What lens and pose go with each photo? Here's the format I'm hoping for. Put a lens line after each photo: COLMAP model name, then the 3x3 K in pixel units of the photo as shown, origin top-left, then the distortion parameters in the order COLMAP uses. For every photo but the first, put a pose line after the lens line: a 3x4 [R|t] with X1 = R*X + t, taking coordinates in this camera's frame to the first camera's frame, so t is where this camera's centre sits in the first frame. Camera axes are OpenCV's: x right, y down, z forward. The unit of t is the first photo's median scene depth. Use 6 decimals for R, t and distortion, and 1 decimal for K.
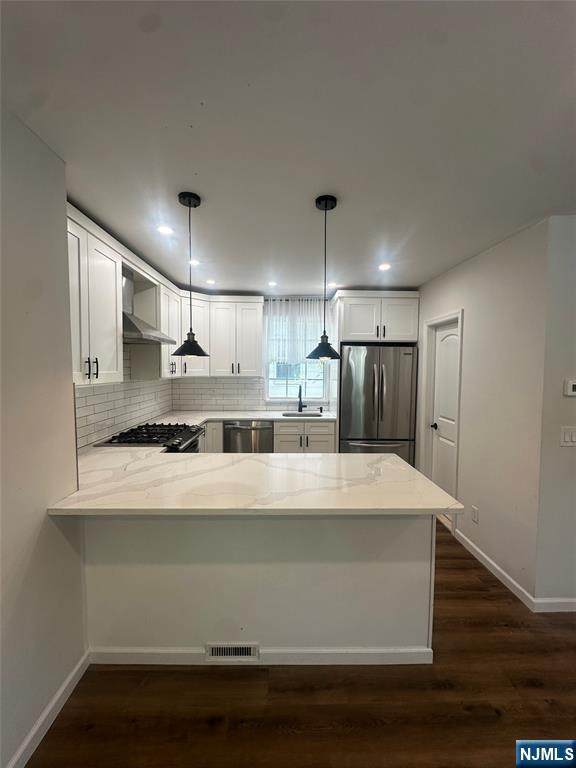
lens RADIAL K [[307.7, 0, 288.4], [0, 307.7, 382.1], [0, 0, 1]] dist [-0.002424, 0.000300]
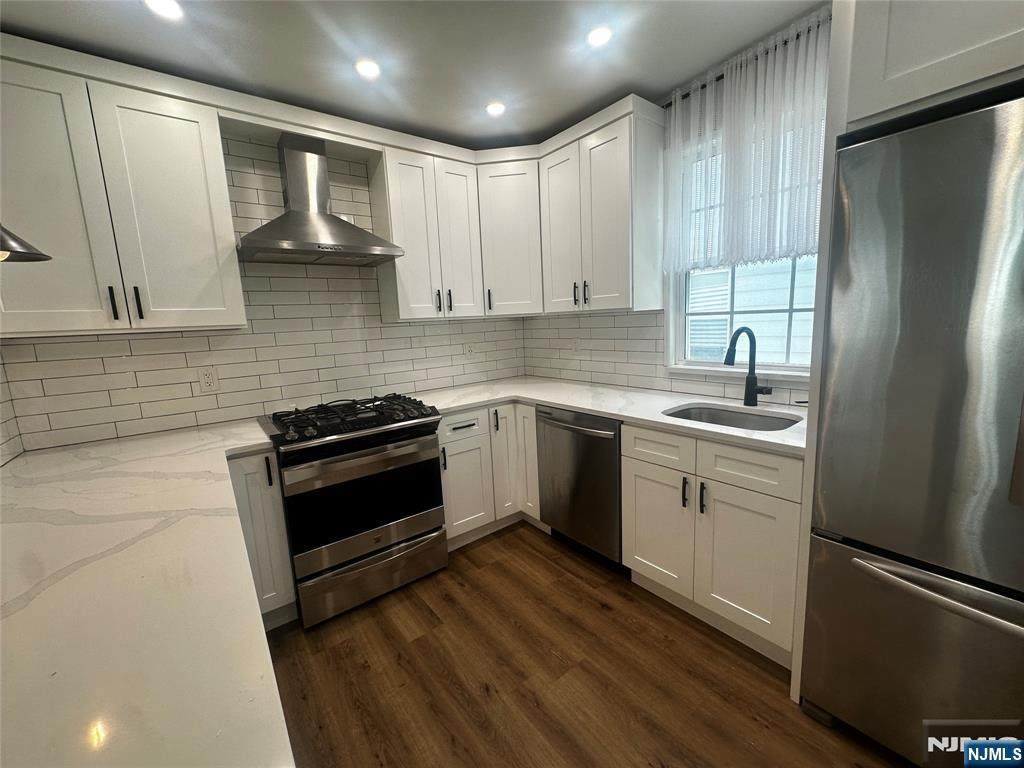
lens RADIAL K [[410.3, 0, 510.0], [0, 410.3, 383.2], [0, 0, 1]] dist [-0.002424, 0.000300]
pose [[0.590396, 0.086874, -0.802425, 0.282552], [0.012169, 0.993119, 0.116472, 0.016398], [0.807022, -0.078529, 0.585277, 0.581241]]
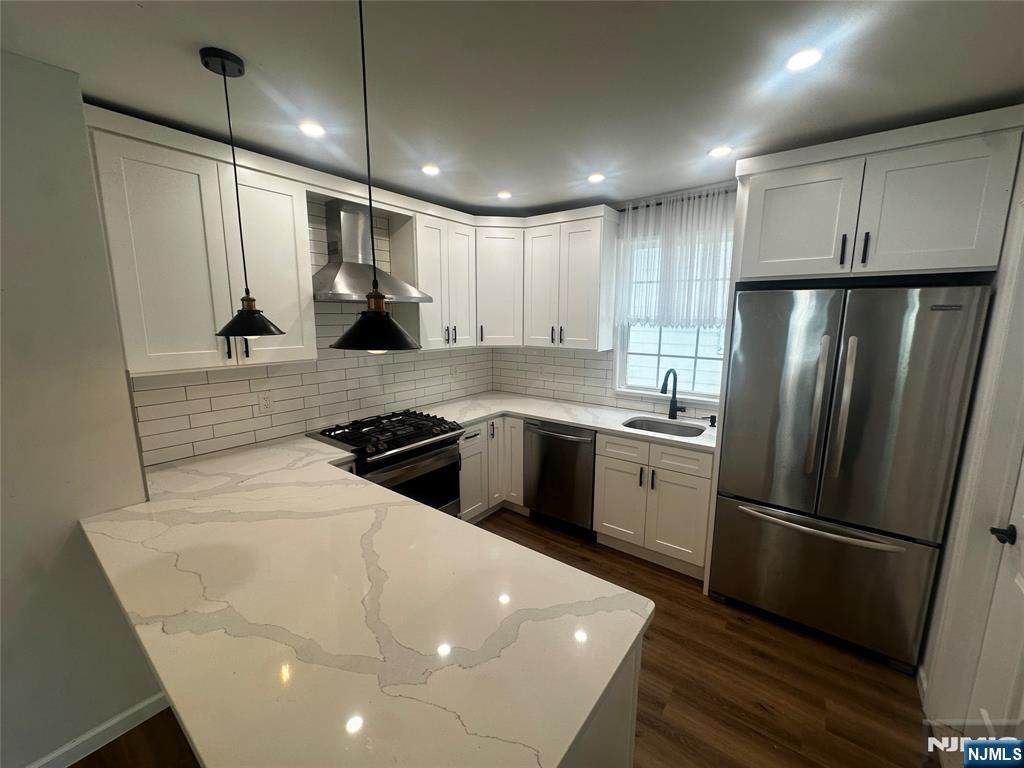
lens RADIAL K [[410.3, 0, 510.0], [0, 410.3, 383.2], [0, 0, 1]] dist [-0.002424, 0.000300]
pose [[0.779679, 0.096774, -0.618656, 0.287951], [-0.027555, 0.992331, 0.120500, -0.047696], [0.625573, -0.076904, 0.776366, 0.315405]]
